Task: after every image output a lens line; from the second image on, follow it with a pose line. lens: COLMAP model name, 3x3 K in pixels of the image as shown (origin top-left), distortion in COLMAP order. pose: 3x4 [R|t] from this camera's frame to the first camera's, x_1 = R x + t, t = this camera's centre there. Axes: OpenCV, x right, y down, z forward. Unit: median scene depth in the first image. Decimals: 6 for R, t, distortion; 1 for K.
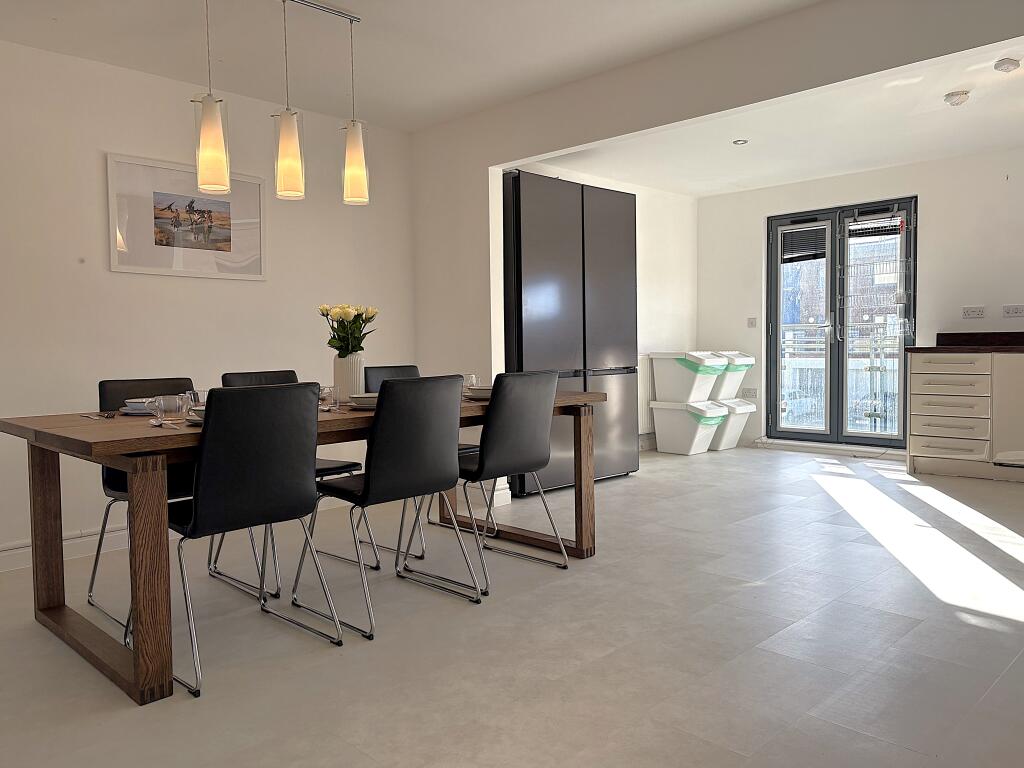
lens RADIAL K [[783.5, 0, 511.5], [0, 783.5, 384.4], [0, 0, 1]] dist [-0.002870, 0.000988]
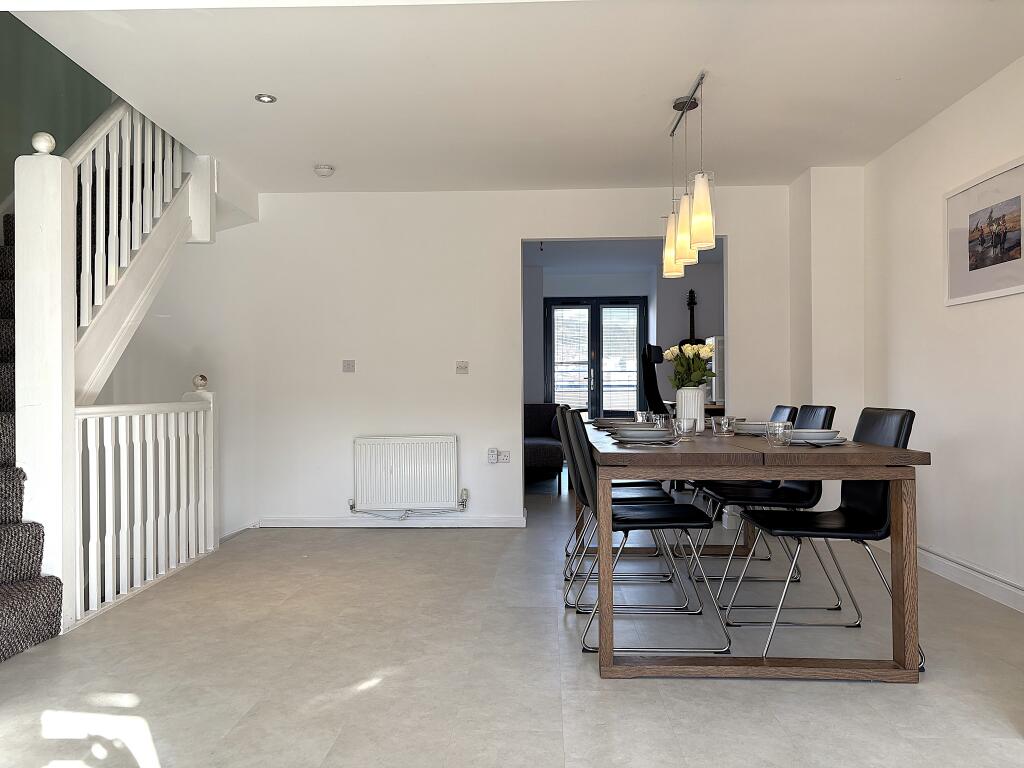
lens RADIAL K [[783.5, 0, 511.4], [0, 783.5, 384.6], [0, 0, 1]] dist [-0.002870, 0.000988]
pose [[-0.739891, 0.013366, -0.672593, 0.761006], [-0.019640, 0.998947, 0.041457, -0.090229], [0.672440, 0.043883, -0.738850, 1.724557]]
